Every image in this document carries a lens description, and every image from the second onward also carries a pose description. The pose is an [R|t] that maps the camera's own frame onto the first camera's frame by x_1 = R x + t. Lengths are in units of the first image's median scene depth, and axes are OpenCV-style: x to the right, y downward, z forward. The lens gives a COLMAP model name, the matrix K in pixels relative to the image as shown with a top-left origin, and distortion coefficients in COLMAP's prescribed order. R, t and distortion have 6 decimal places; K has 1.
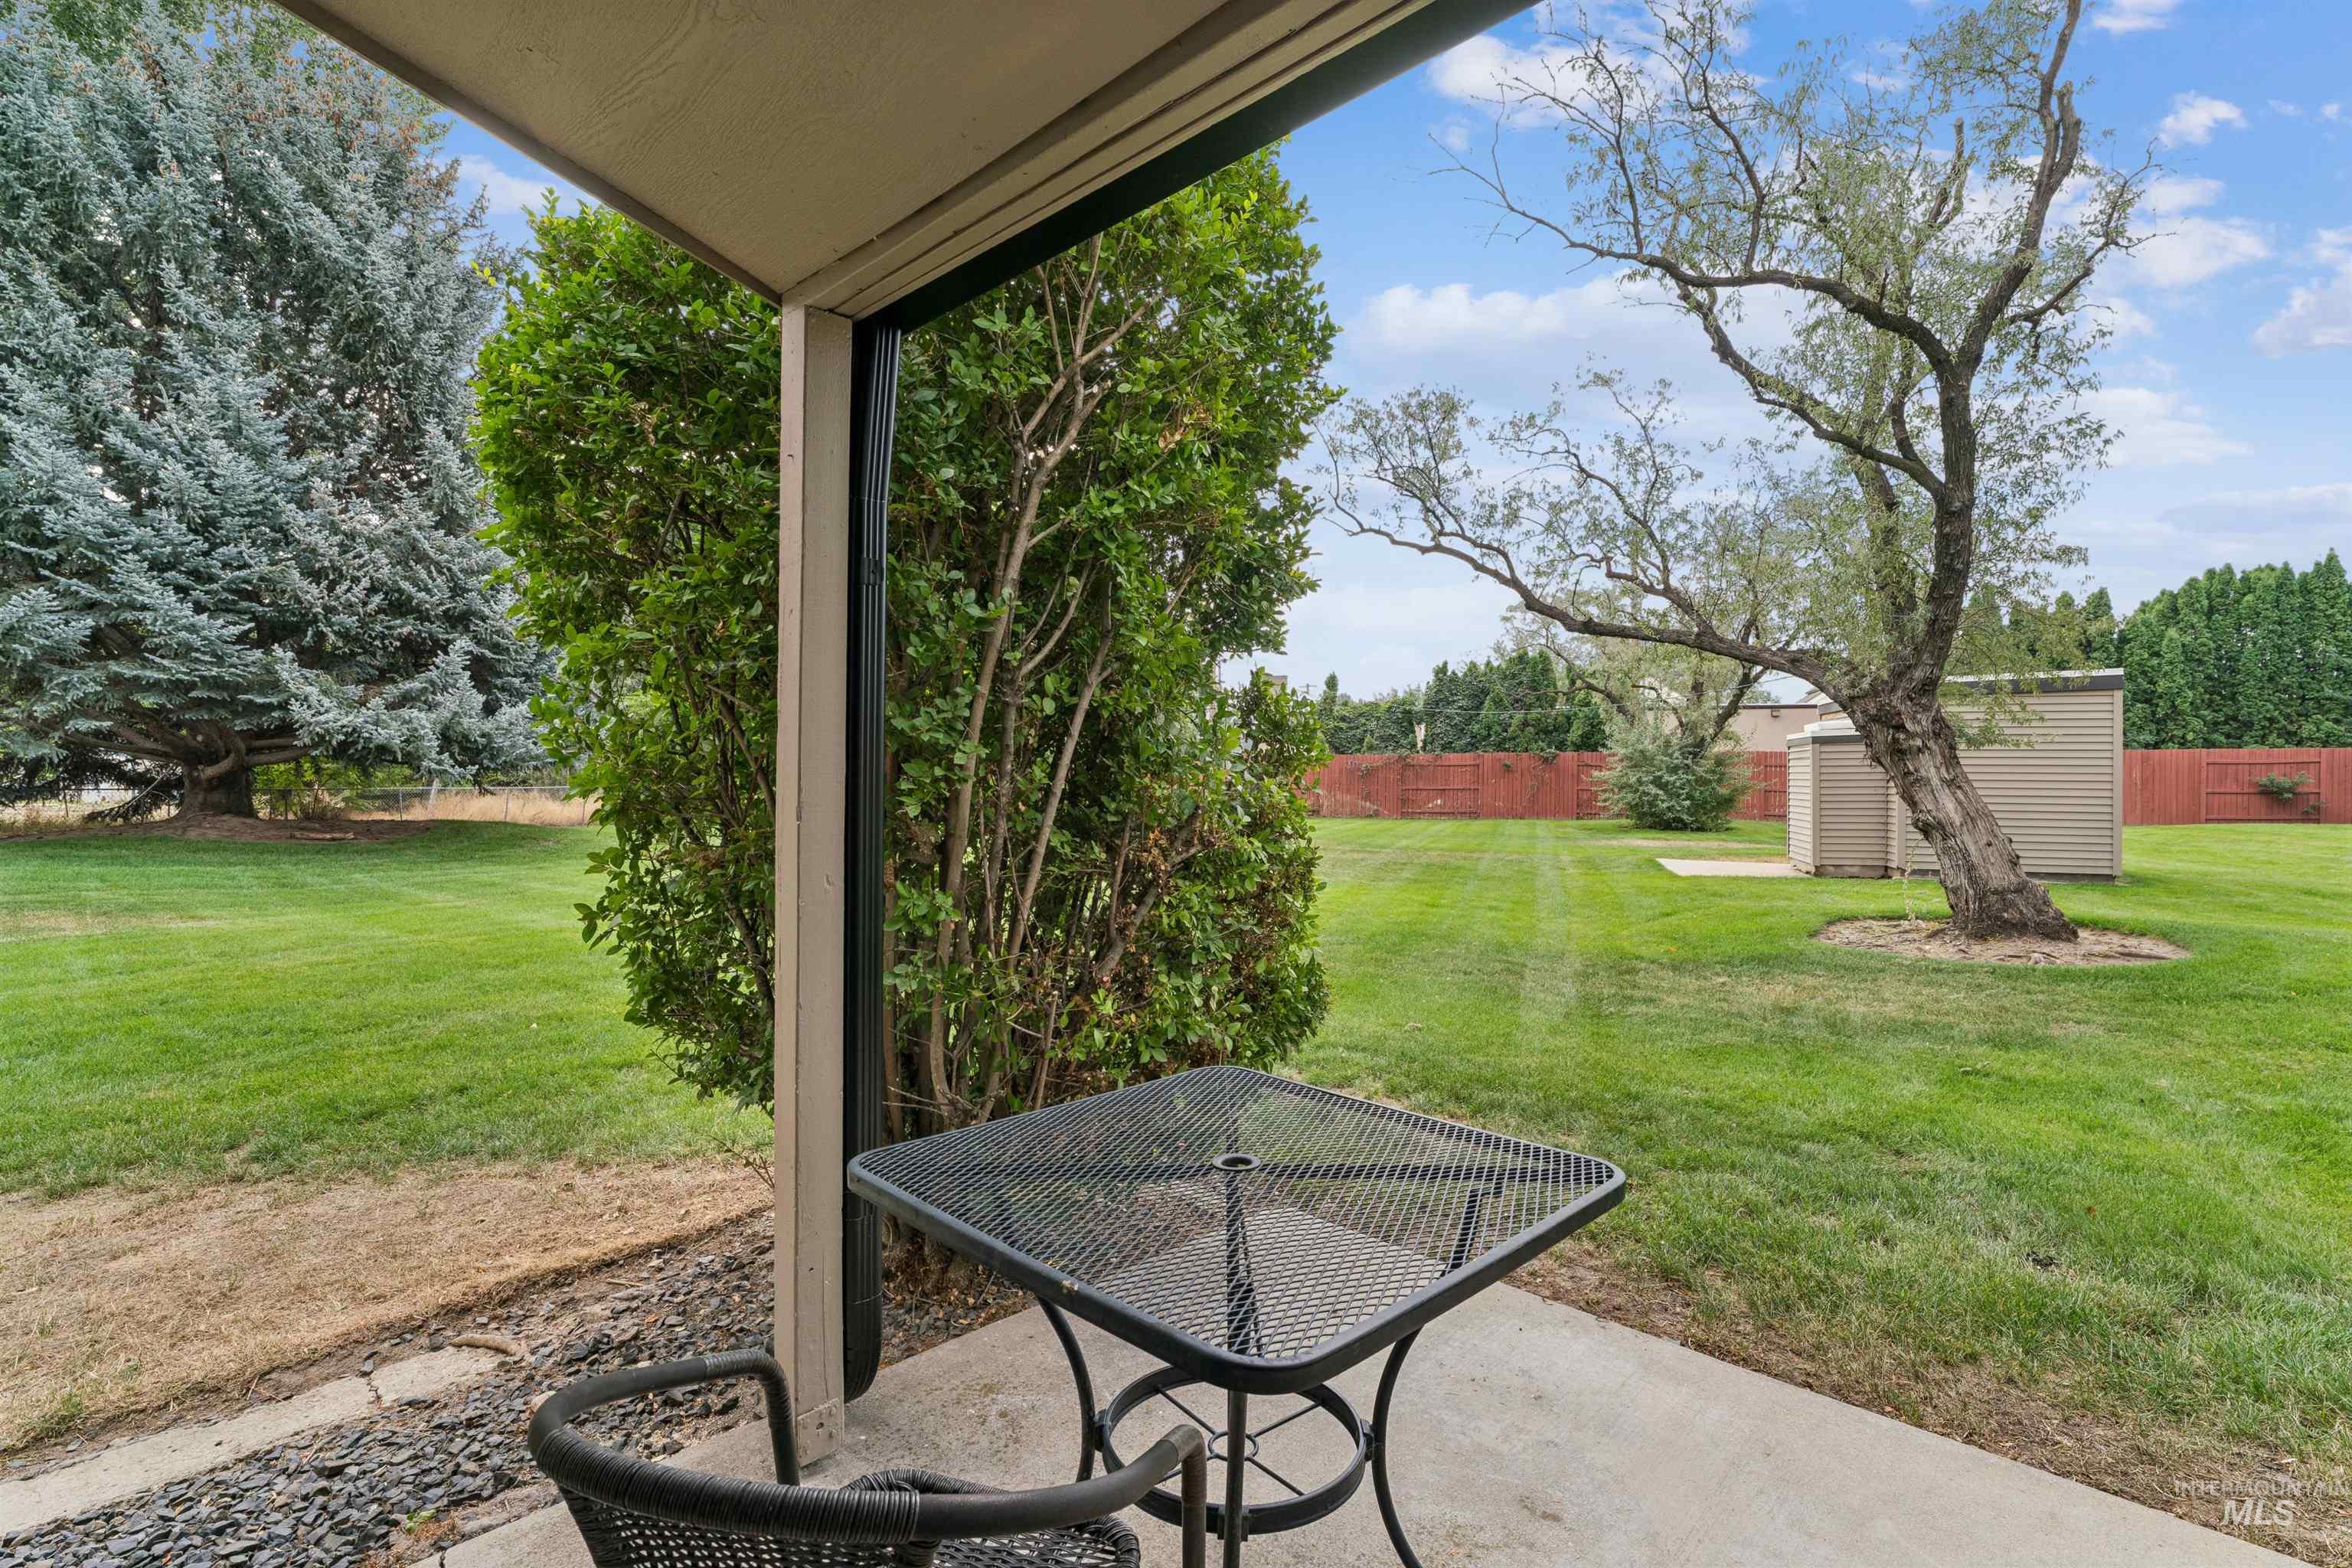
lens RADIAL K [[1055.8, 0, 1250.0], [0, 1055.8, 783.5], [0, 0, 1]] dist [-0.003858, 0.000869]
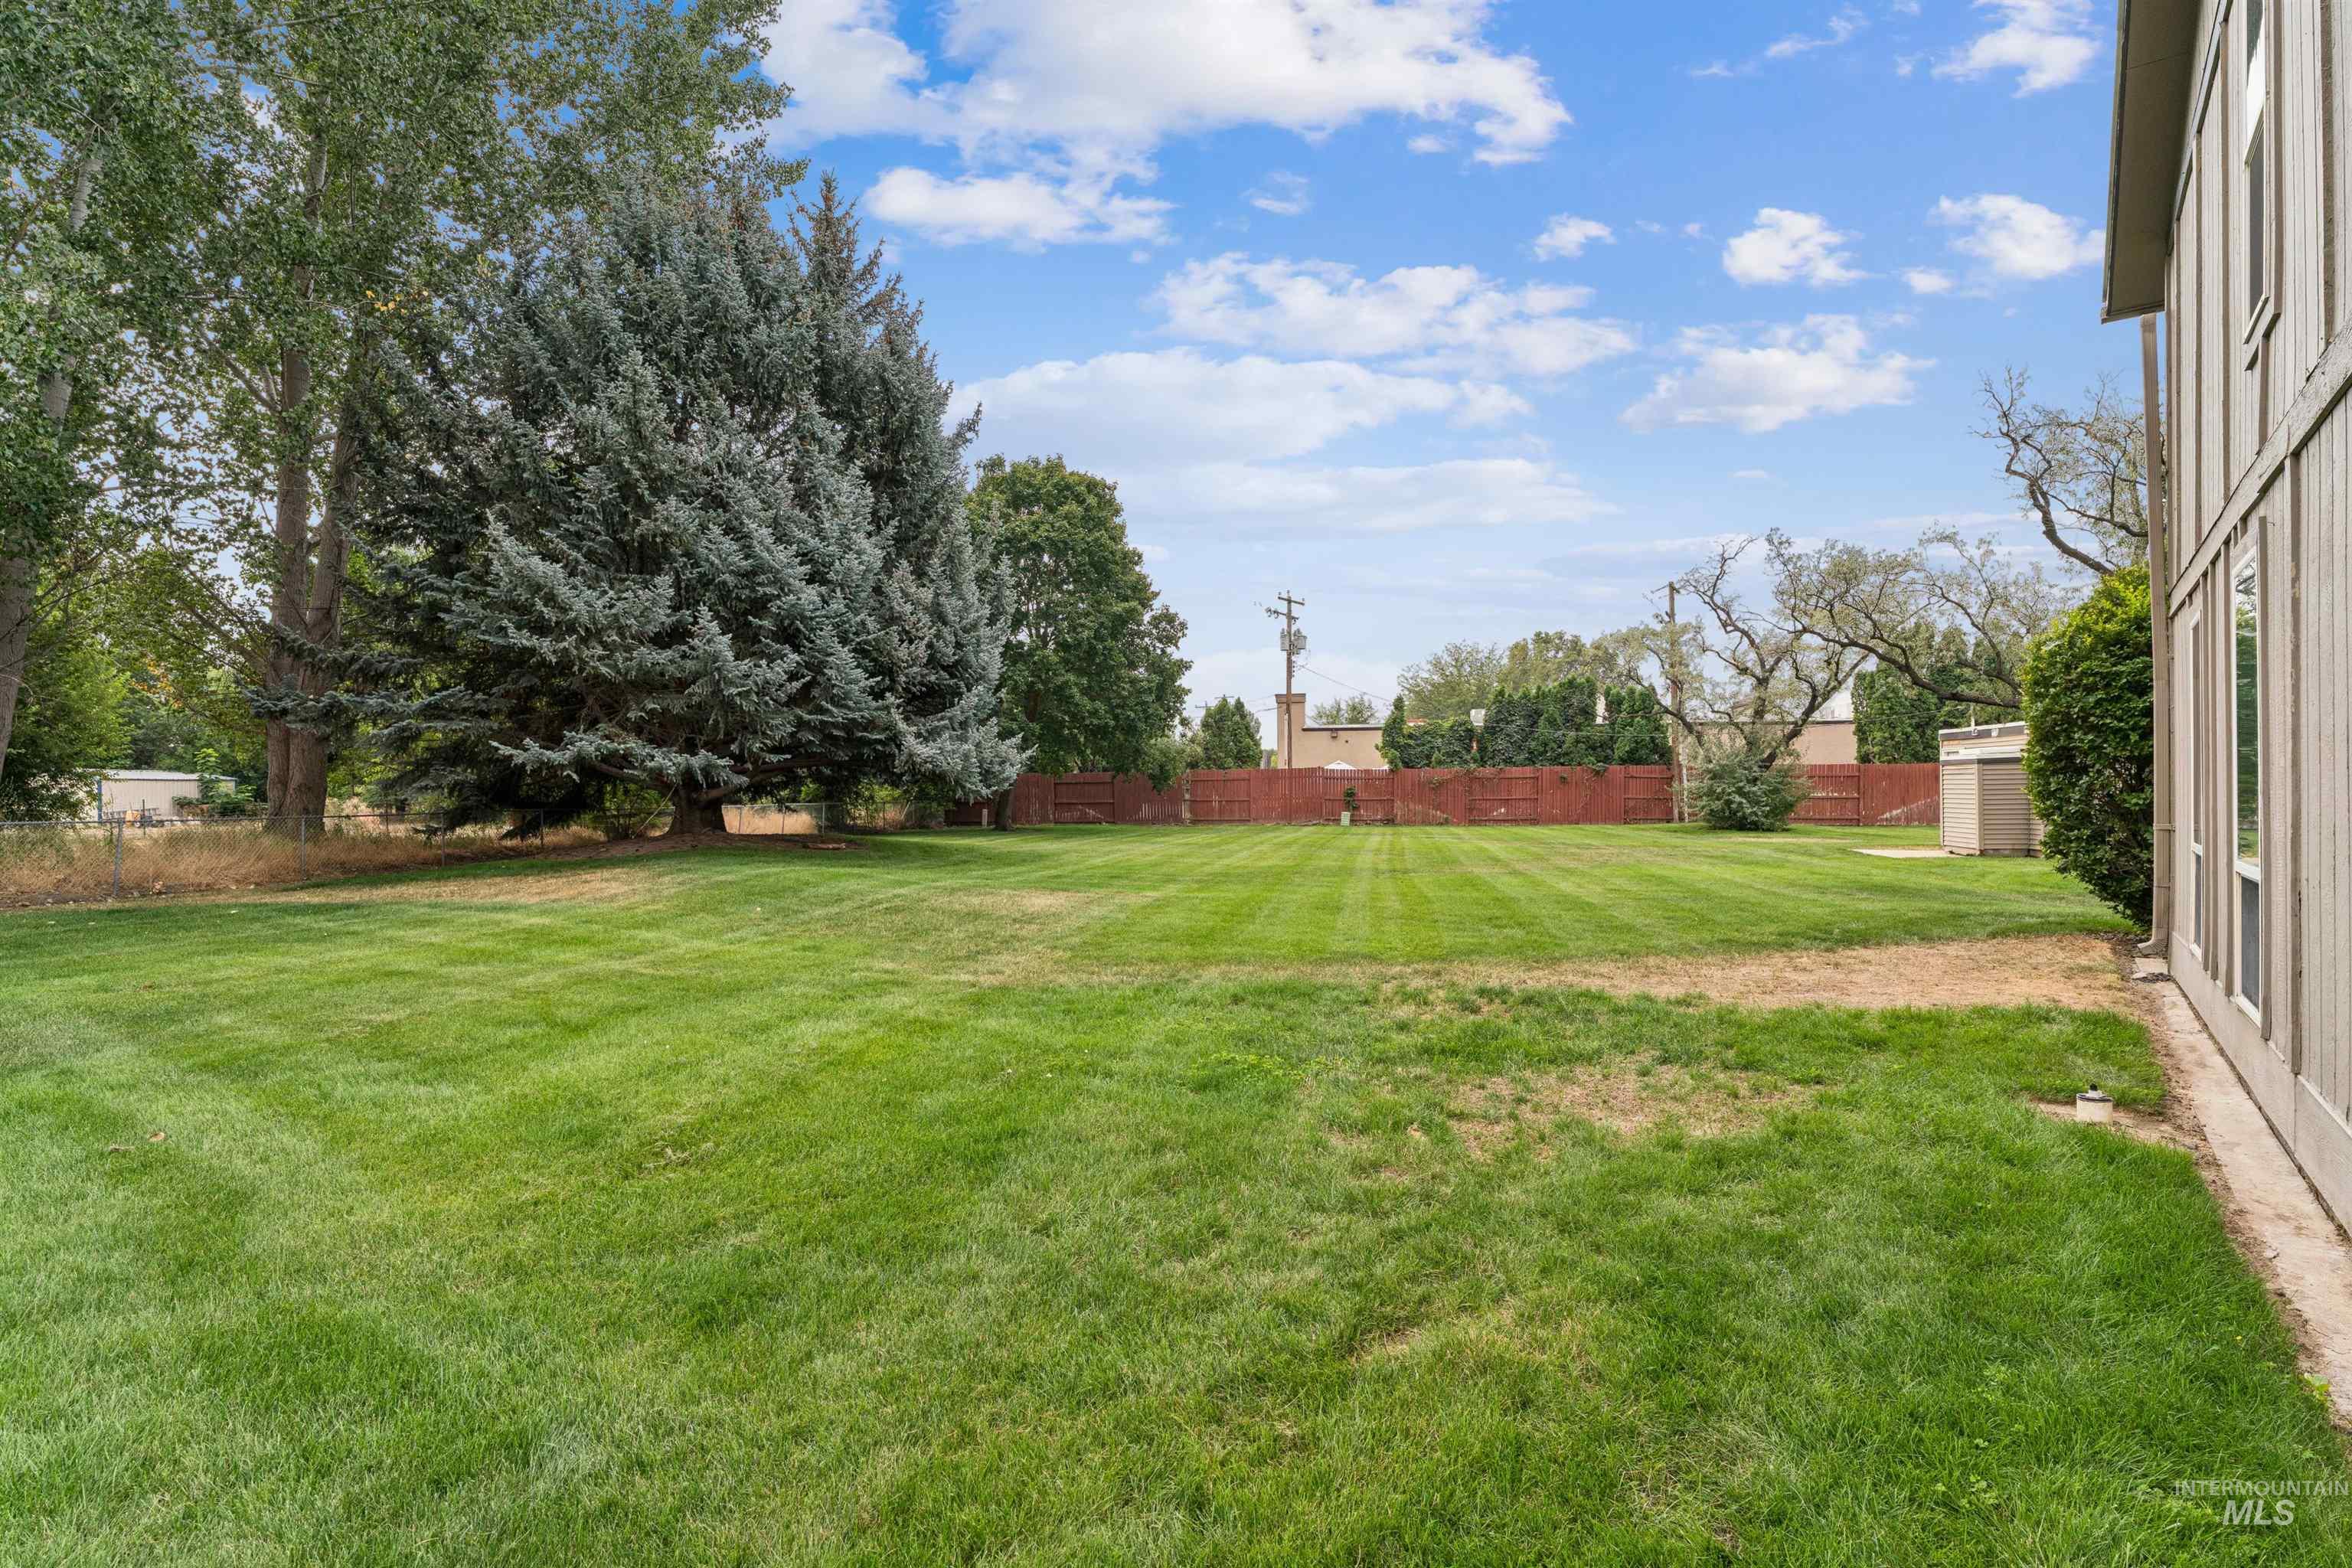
lens RADIAL K [[1137.3, 0, 1180.4], [0, 1137.3, 787.9], [0, 0, 1]] dist [-0.007463, 0.000297]
pose [[0.994258, -0.007747, 0.106730, -0.298317], [0.008563, 0.999937, -0.007190, -0.000933], [-0.106668, 0.008063, 0.994262, -0.172467]]
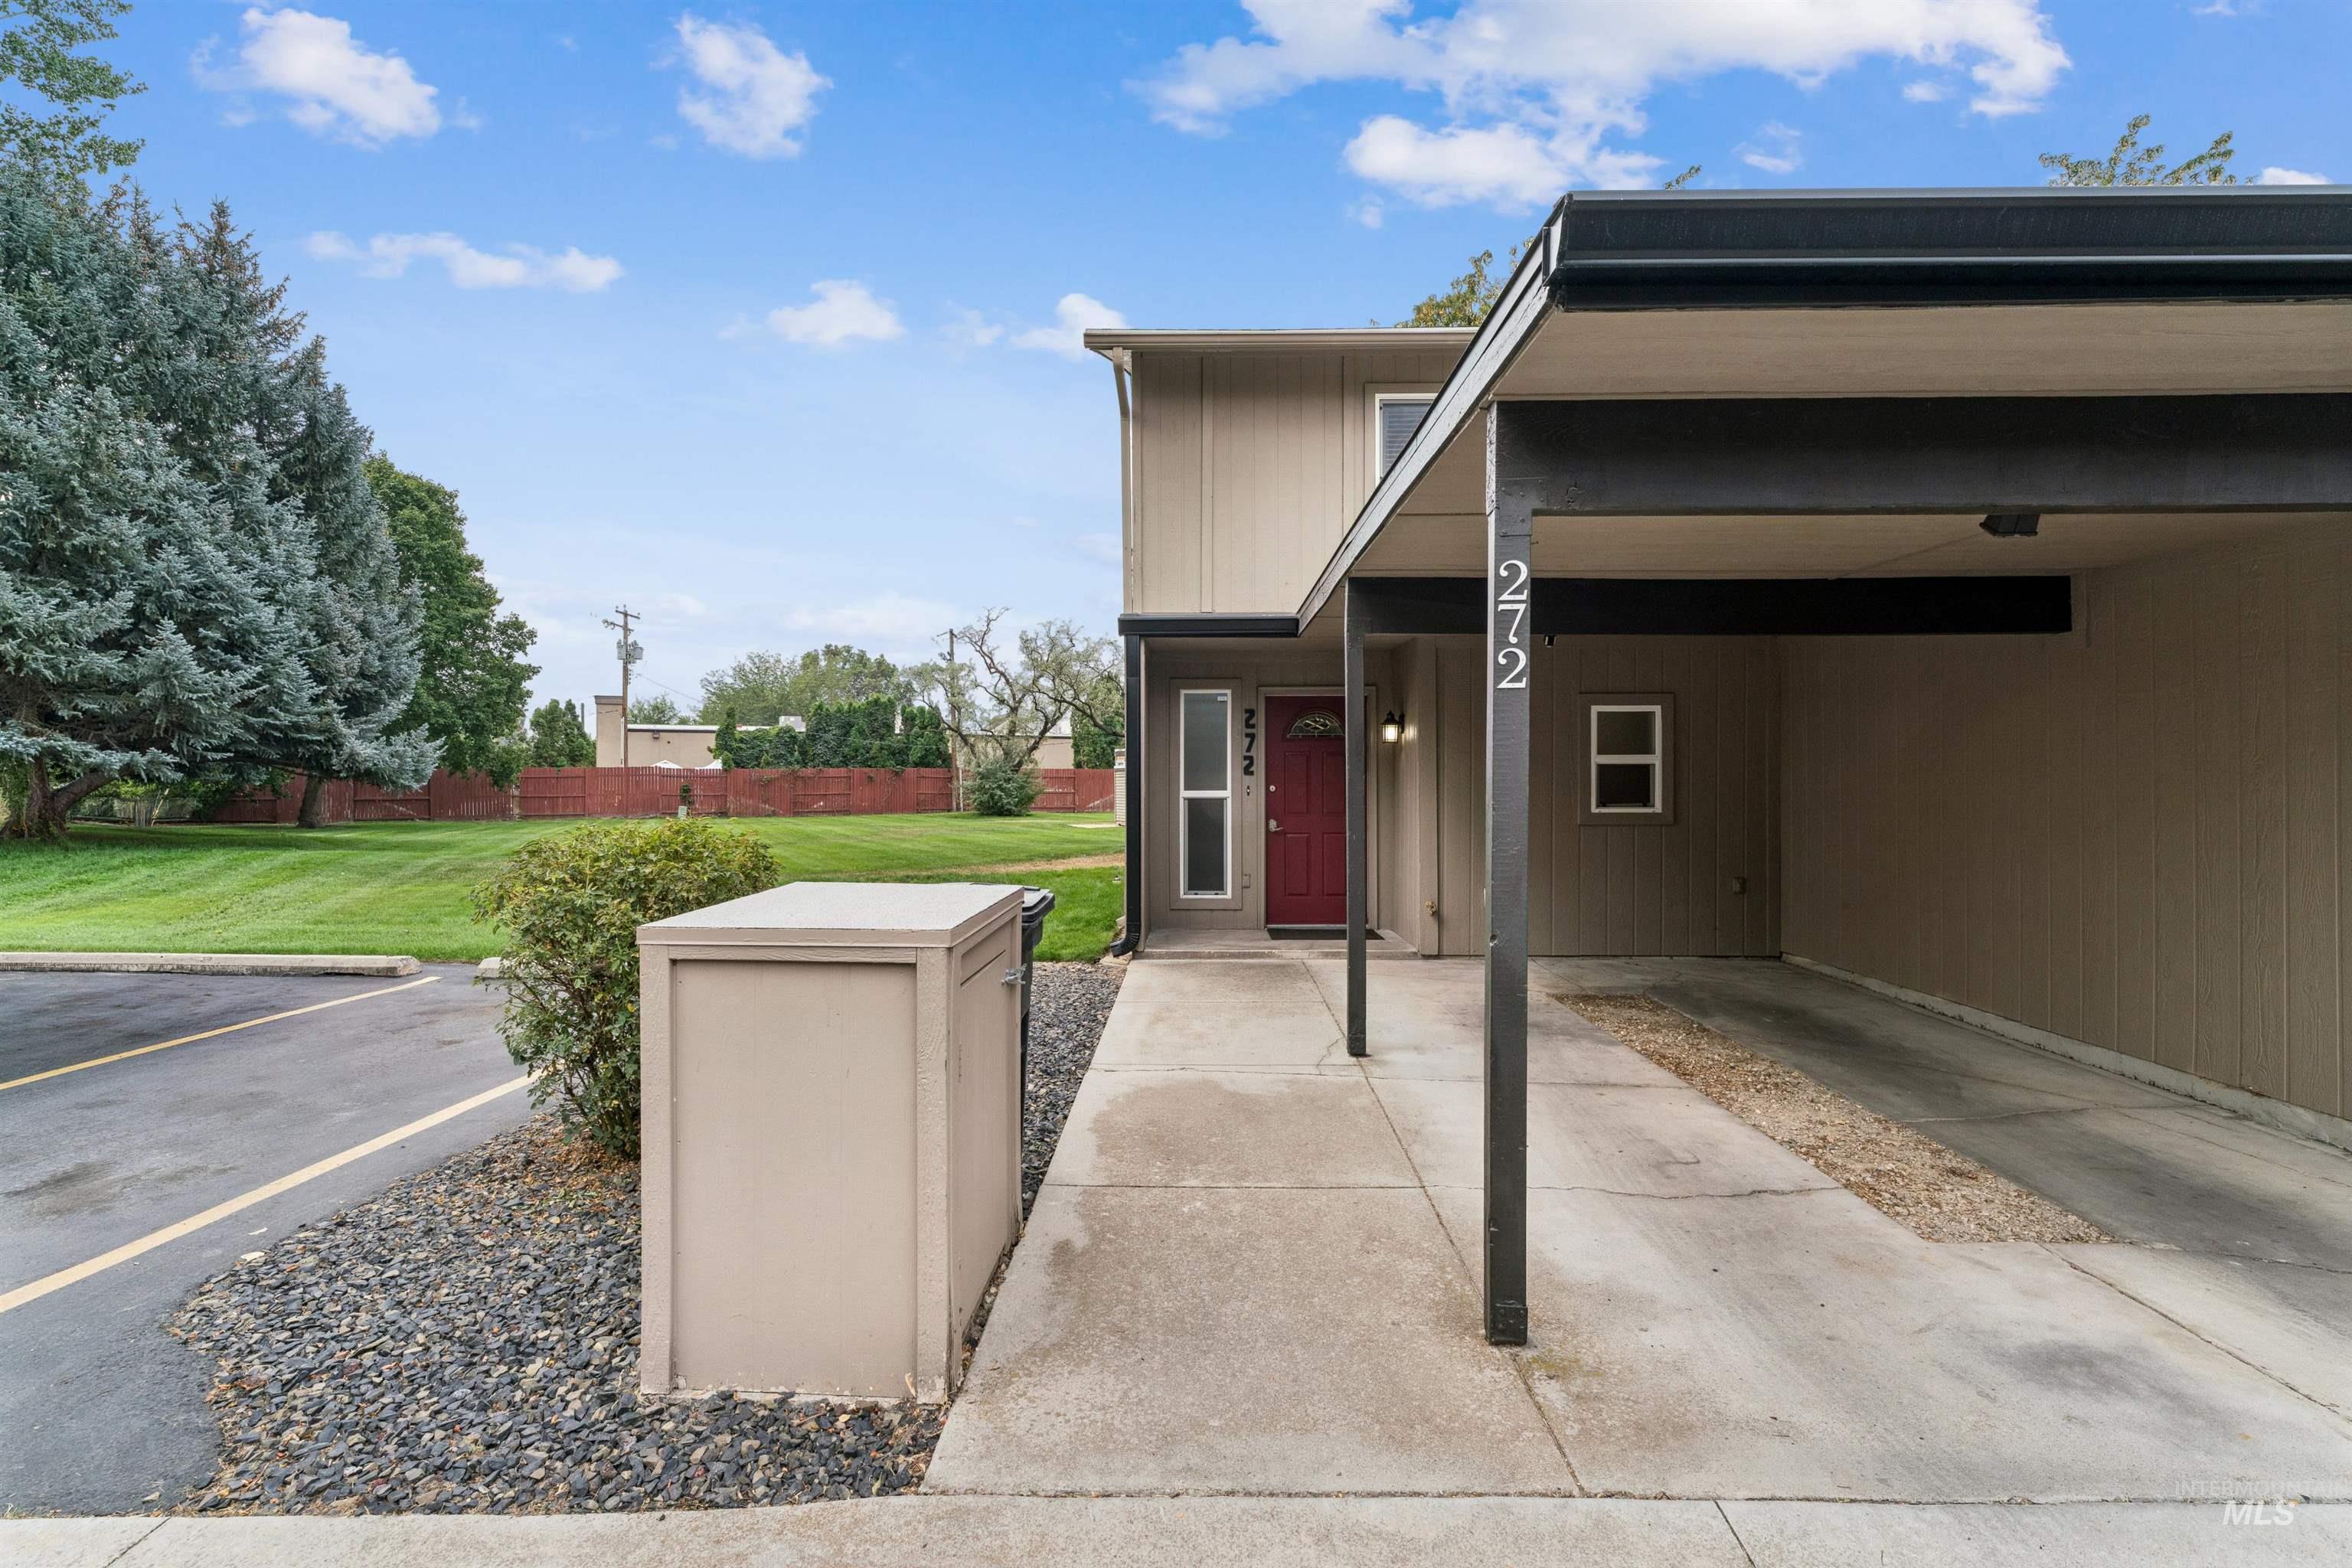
lens RADIAL K [[1055.8, 0, 1186.8], [0, 1055.8, 783.0], [0, 0, 1]] dist [-0.003858, 0.000869]
pose [[0.733815, -0.004321, 0.679335, -0.417150], [0.009430, 0.999948, -0.003826, 0.000419], [-0.679284, 0.009214, 0.733818, -0.344381]]
